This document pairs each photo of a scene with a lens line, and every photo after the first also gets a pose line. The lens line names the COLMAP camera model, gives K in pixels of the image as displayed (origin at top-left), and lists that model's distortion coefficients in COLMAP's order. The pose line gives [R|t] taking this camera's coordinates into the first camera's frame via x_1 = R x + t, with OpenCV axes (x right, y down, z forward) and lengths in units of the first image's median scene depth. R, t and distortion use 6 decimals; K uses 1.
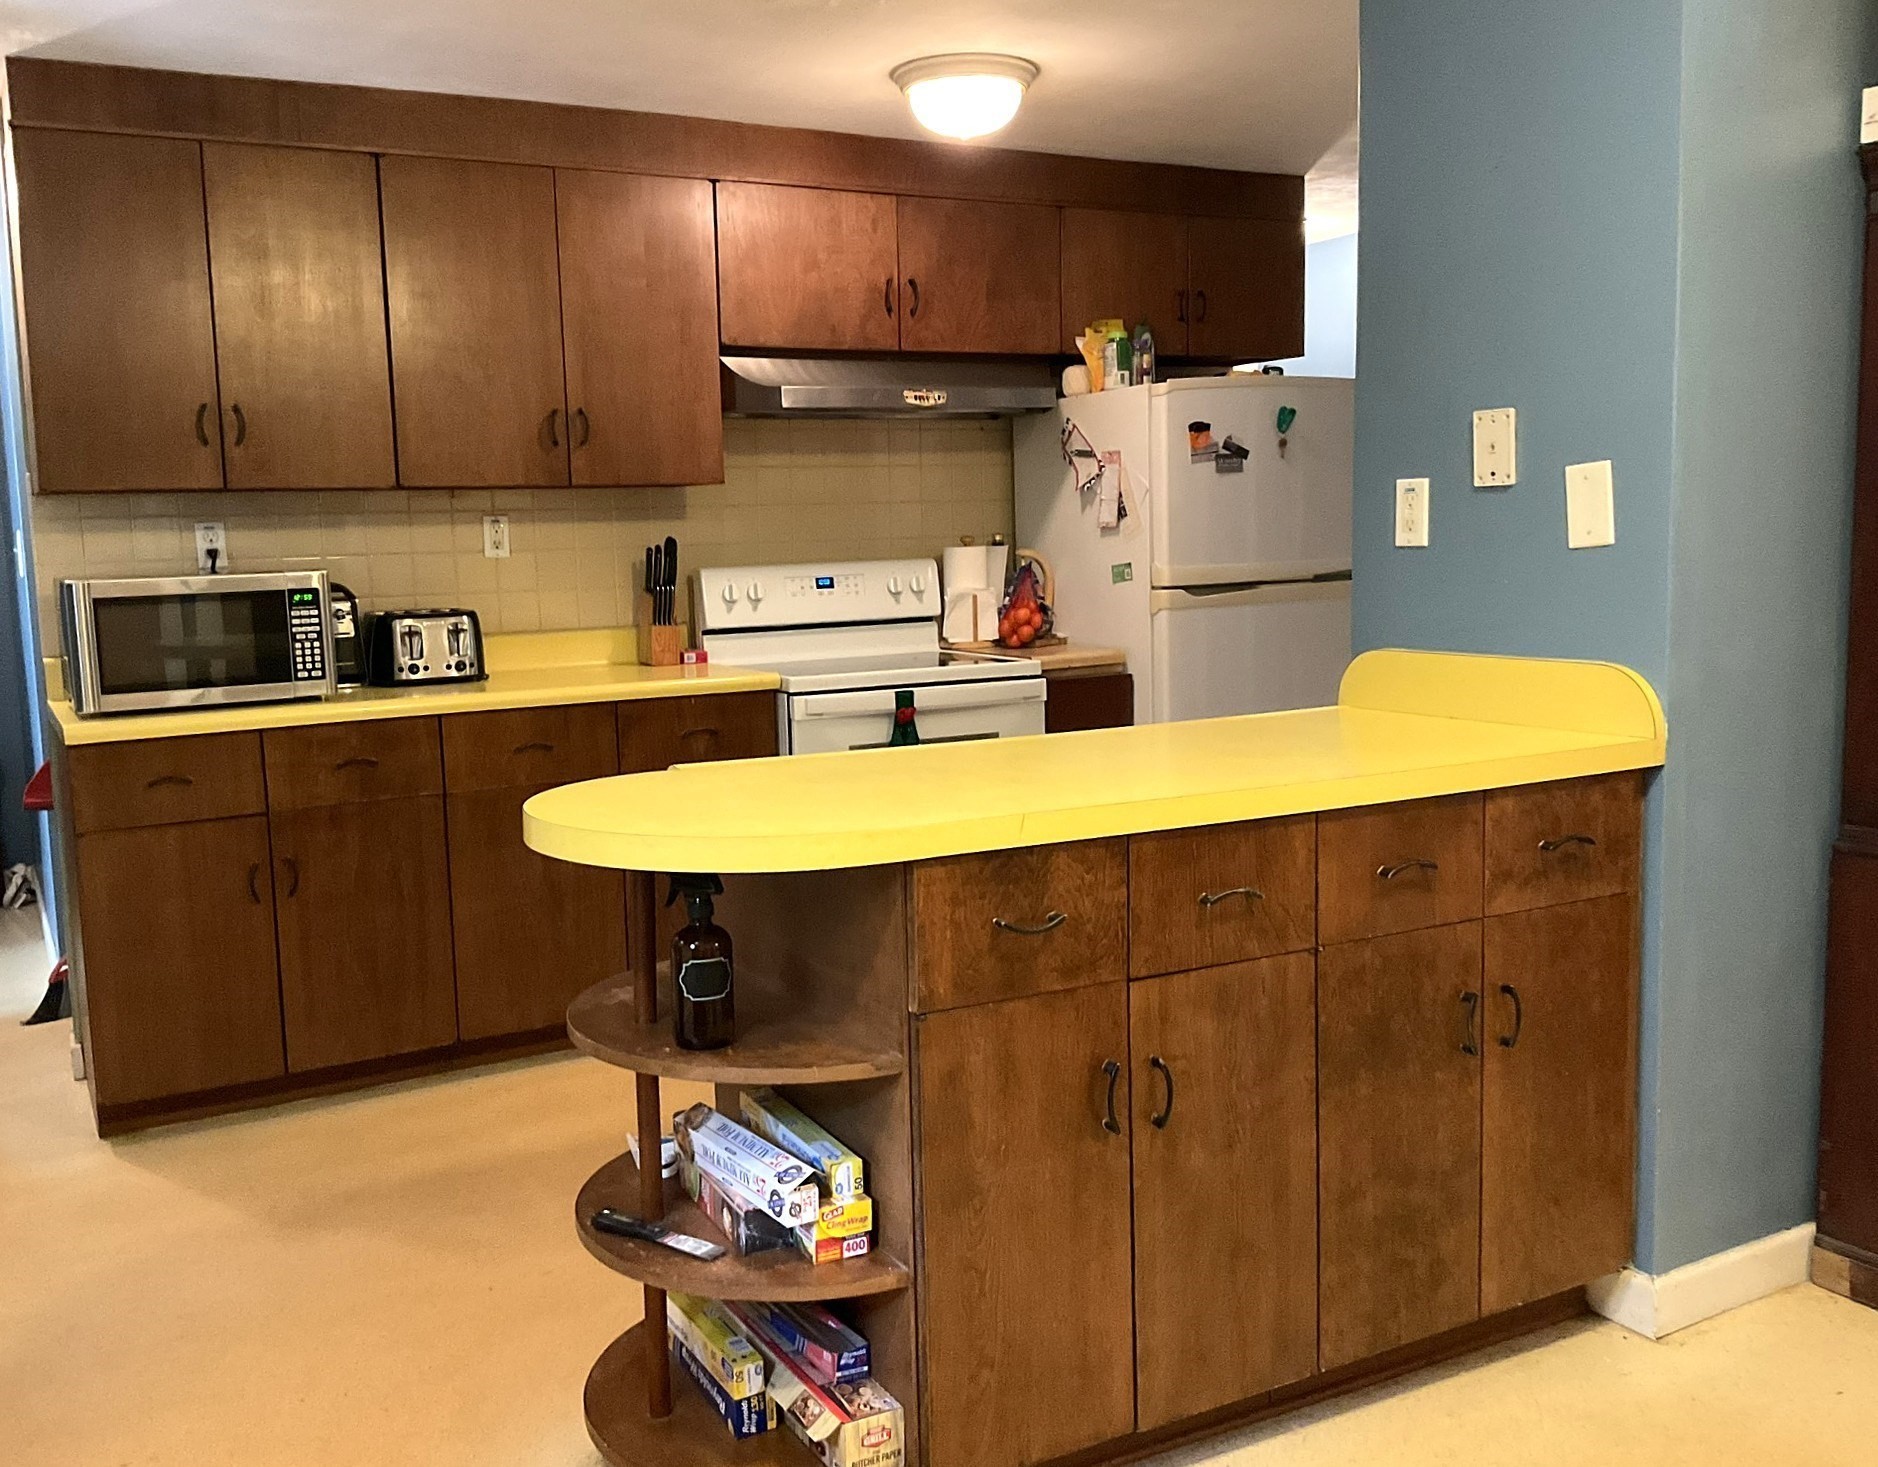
lens RADIAL K [[1712.1, 0, 939.0], [0, 1712.1, 733.5], [0, 0, 1]] dist [0.017687, 0.004503]
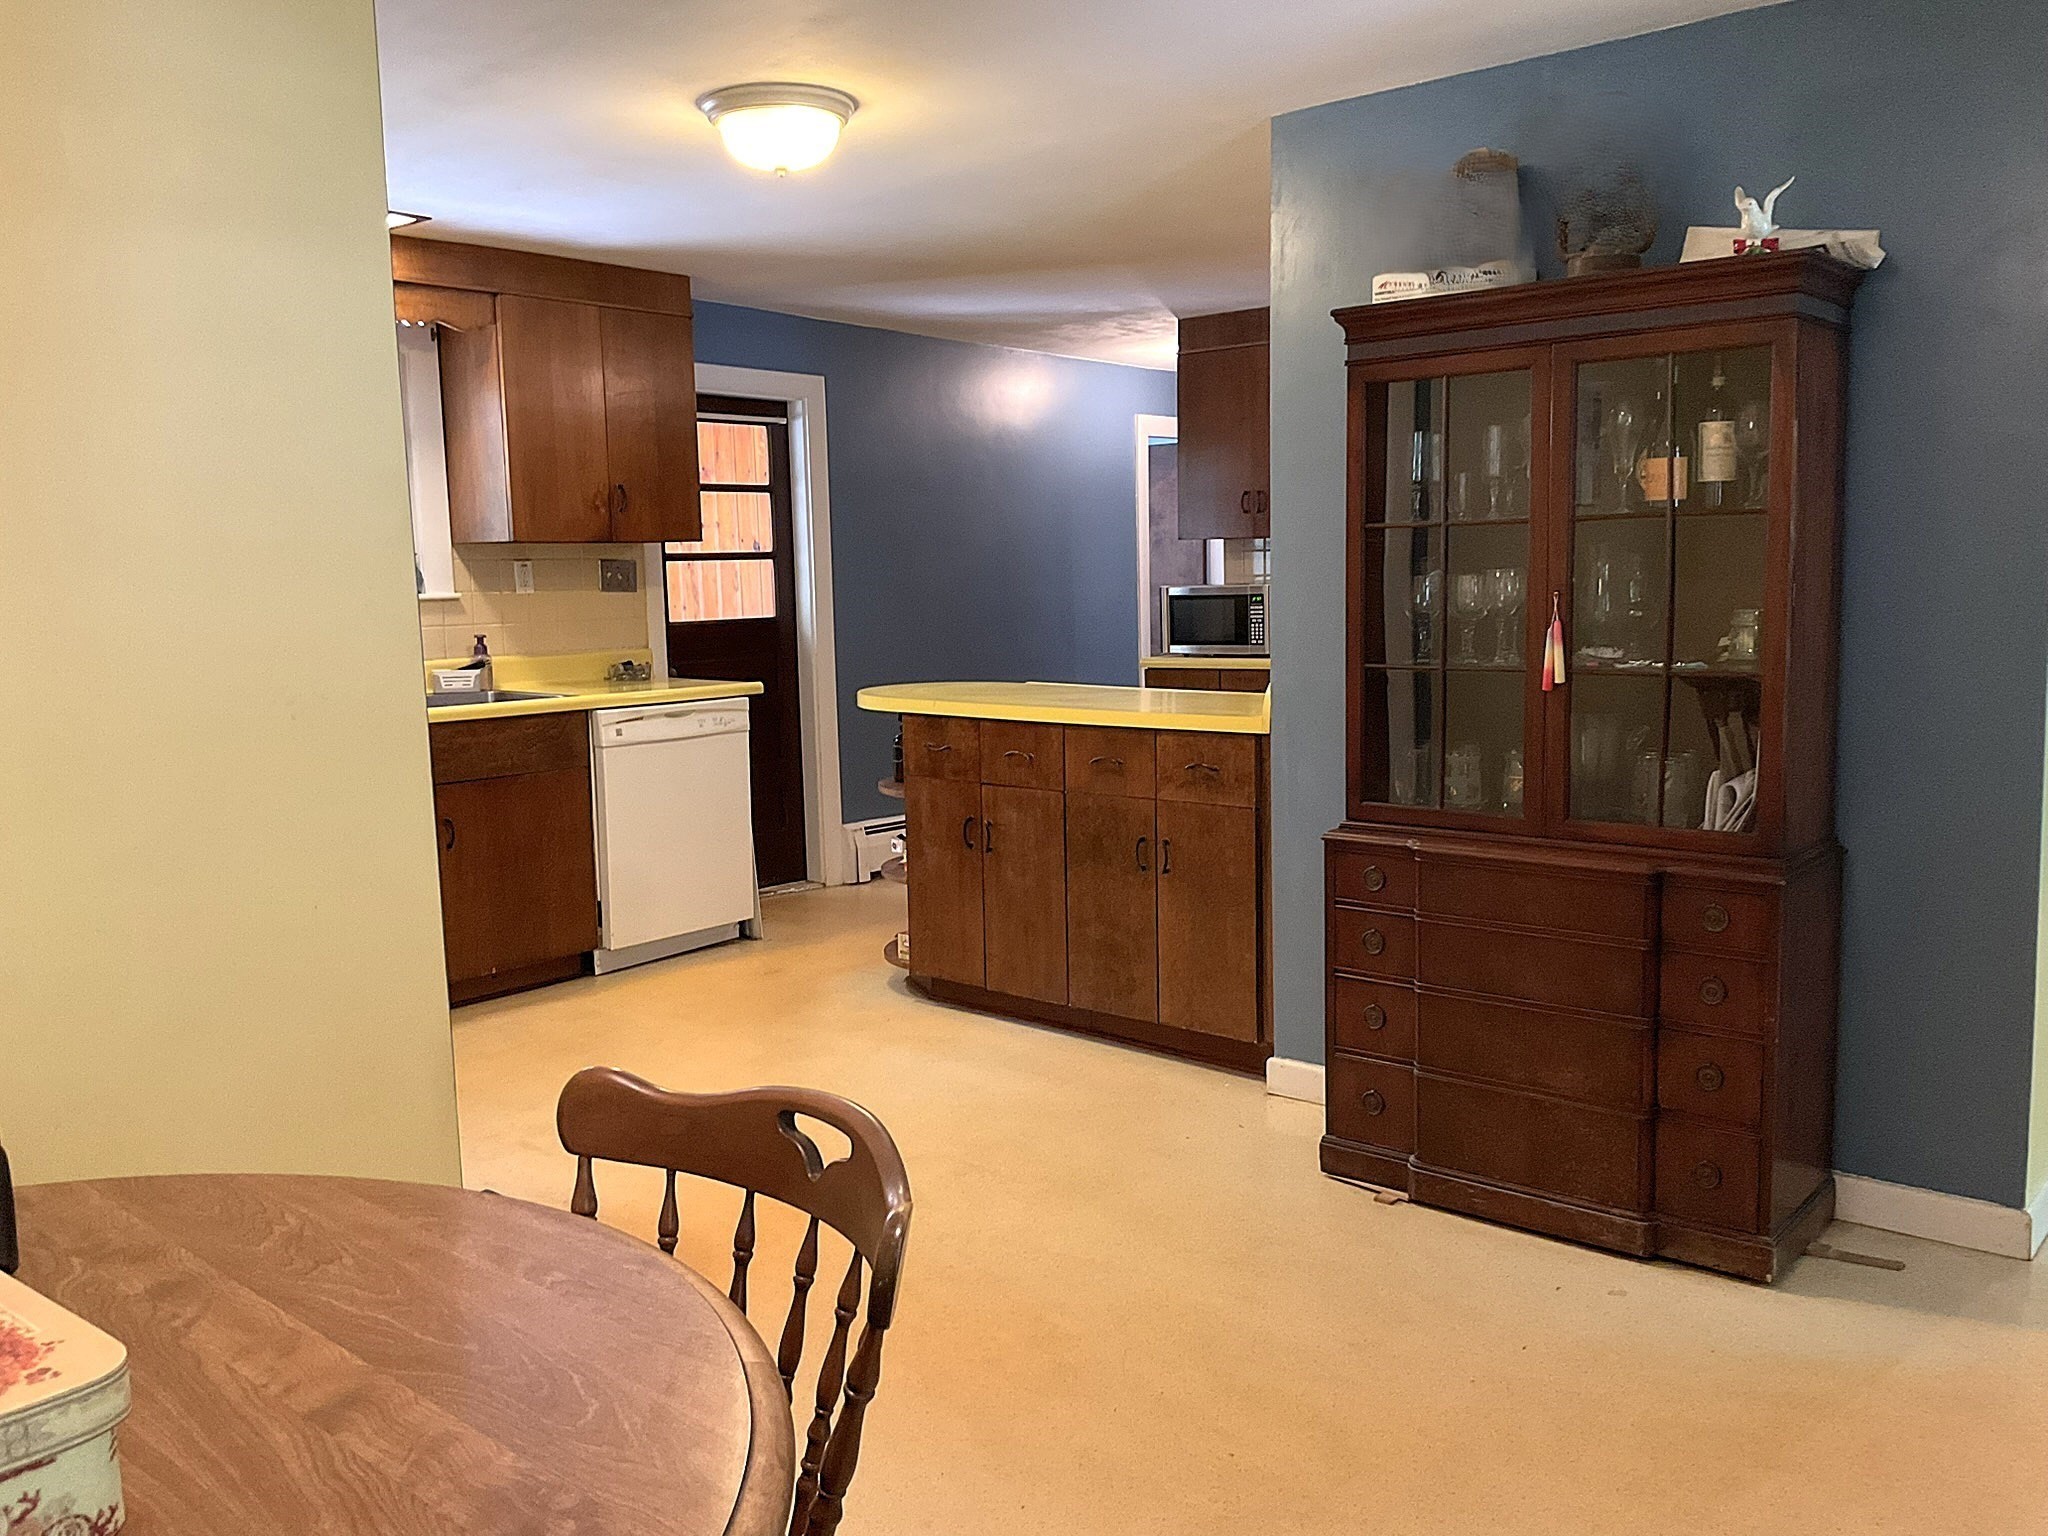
lens RADIAL K [[1700.1, 0, 1024.0], [0, 1700.1, 768.0], [0, 0, 1]] dist [0.111883, -0.226287]
pose [[0.344917, 0.130170, -0.929563, 1.973670], [-0.096717, 0.989995, 0.102745, -0.099792], [0.933637, 0.054466, 0.354055, 0.227348]]
